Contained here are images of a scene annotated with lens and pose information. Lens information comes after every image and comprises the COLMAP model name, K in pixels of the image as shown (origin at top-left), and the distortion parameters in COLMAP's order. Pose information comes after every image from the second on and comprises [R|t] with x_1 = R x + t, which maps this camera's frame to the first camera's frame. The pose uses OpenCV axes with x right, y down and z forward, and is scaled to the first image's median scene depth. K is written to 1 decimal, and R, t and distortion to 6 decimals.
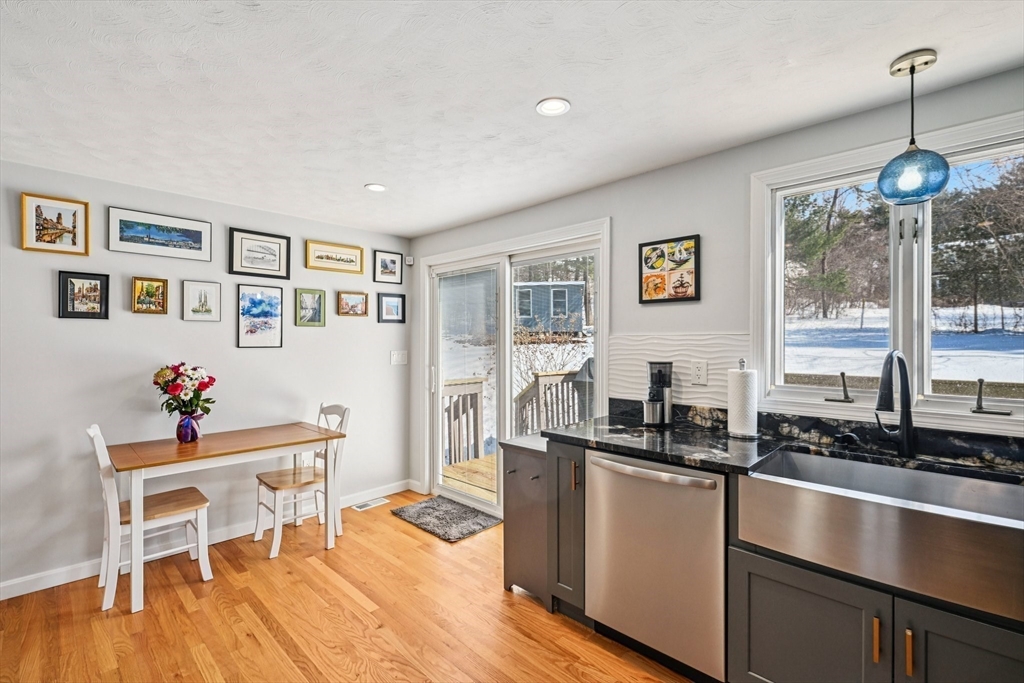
lens RADIAL K [[456.6, 0, 516.6], [0, 456.6, 343.1], [0, 0, 1]] dist [0.002645, -0.001228]
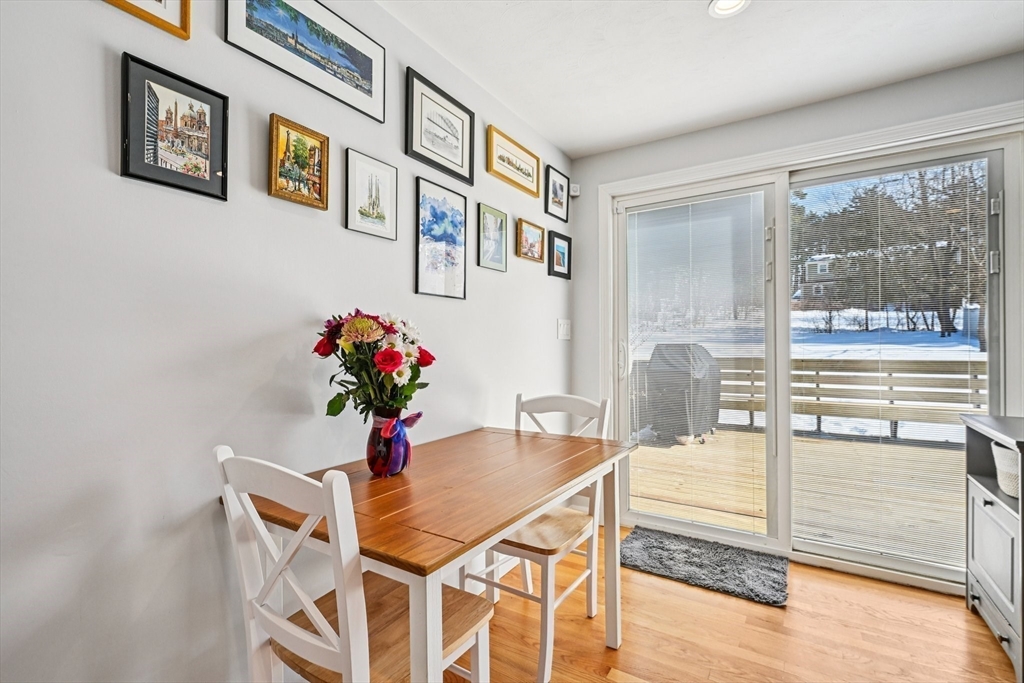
lens RADIAL K [[456.6, 0, 514.6], [0, 456.6, 346.5], [0, 0, 1]] dist [0.002645, -0.001228]
pose [[0.979385, -0.005649, 0.201926, -0.611823], [0.005815, 0.999983, -0.000226, 0.074581], [-0.201921, 0.001395, 0.979401, 0.448537]]
